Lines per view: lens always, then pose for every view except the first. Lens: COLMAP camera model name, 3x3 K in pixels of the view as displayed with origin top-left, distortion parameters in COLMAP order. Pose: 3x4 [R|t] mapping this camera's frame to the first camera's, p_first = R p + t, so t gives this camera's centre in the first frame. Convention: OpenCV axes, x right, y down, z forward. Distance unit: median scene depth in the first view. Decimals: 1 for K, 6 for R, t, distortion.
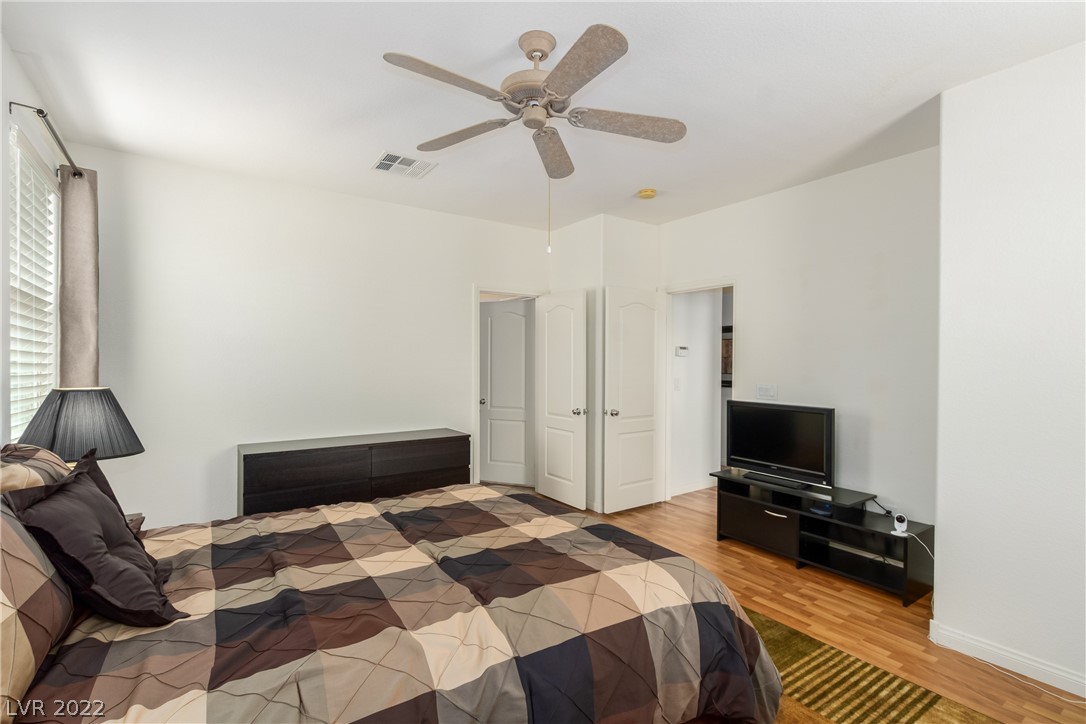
lens RADIAL K [[503.2, 0, 549.8], [0, 503.2, 365.6], [0, 0, 1]] dist [0.002489, 0.000285]
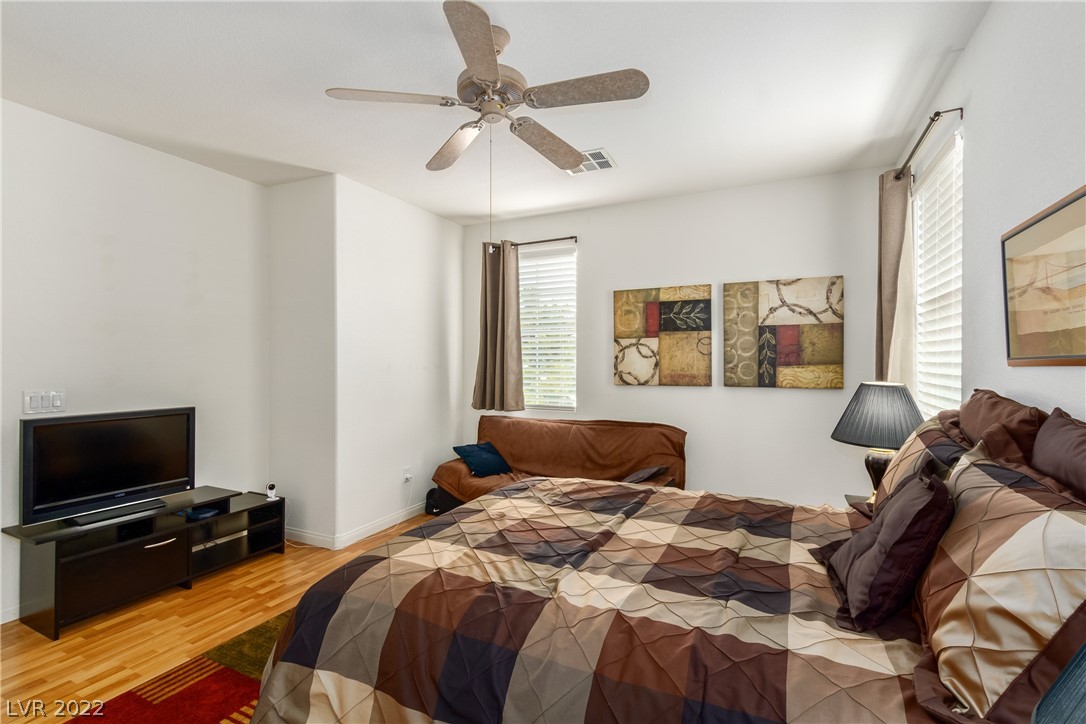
lens RADIAL K [[503.2, 0, 548.3], [0, 503.2, 358.7], [0, 0, 1]] dist [0.002489, 0.000285]
pose [[-0.504695, 0.000248, 0.863298, -0.635078], [0.003489, 0.999992, 0.001753, -0.006522], [-0.863291, 0.003896, -0.504692, 0.945390]]
